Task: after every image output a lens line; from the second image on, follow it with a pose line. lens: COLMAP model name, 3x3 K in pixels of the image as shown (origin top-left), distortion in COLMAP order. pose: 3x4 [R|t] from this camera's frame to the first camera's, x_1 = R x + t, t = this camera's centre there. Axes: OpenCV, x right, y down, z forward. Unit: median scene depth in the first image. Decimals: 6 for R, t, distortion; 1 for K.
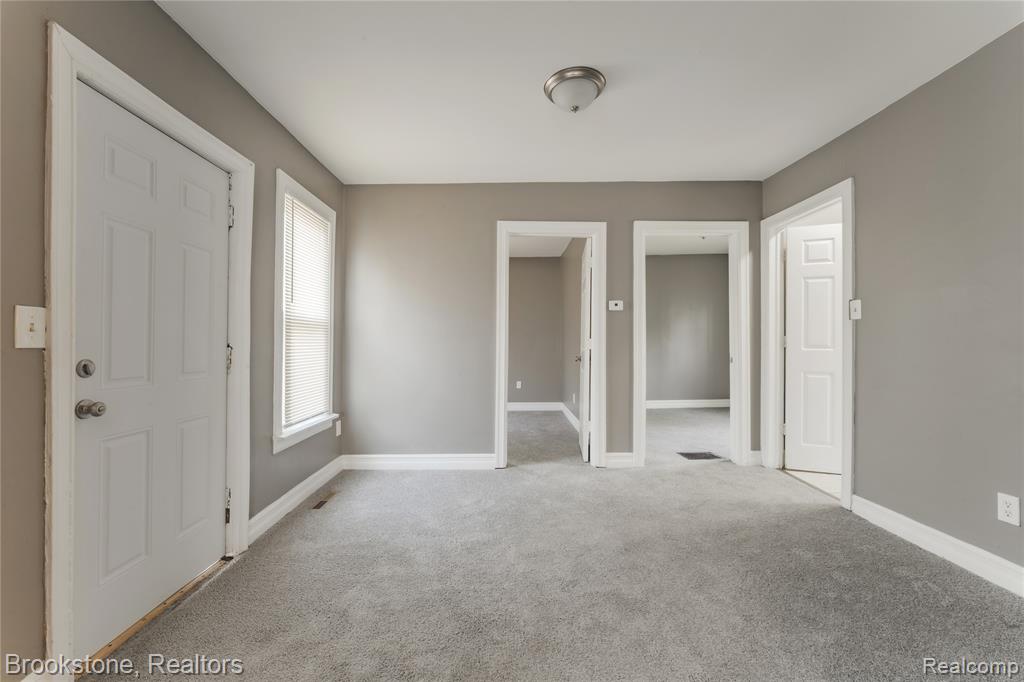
lens RADIAL K [[448.3, 0, 511.2], [0, 448.3, 344.7], [0, 0, 1]] dist [-0.000646, -0.000326]
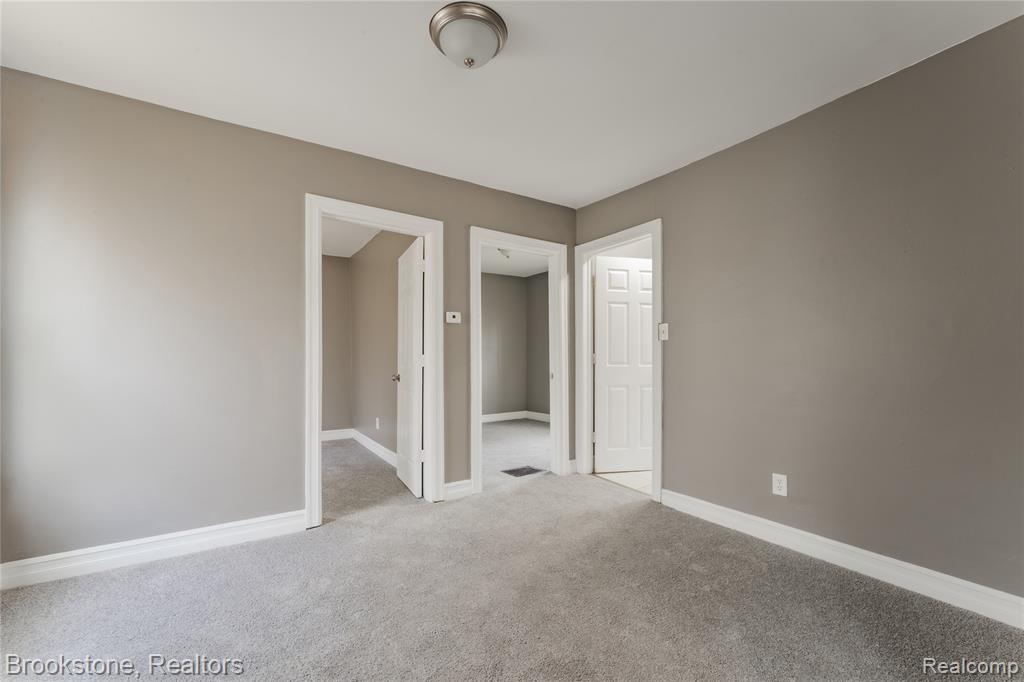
lens RADIAL K [[434.5, 0, 513.6], [0, 434.5, 365.6], [0, 0, 1]] dist [-0.000638, -0.000303]
pose [[0.825758, -0.006314, 0.563990, -0.161586], [-0.000304, 0.999932, 0.011640, -0.001838], [-0.564025, -0.009783, 0.825700, 0.226301]]
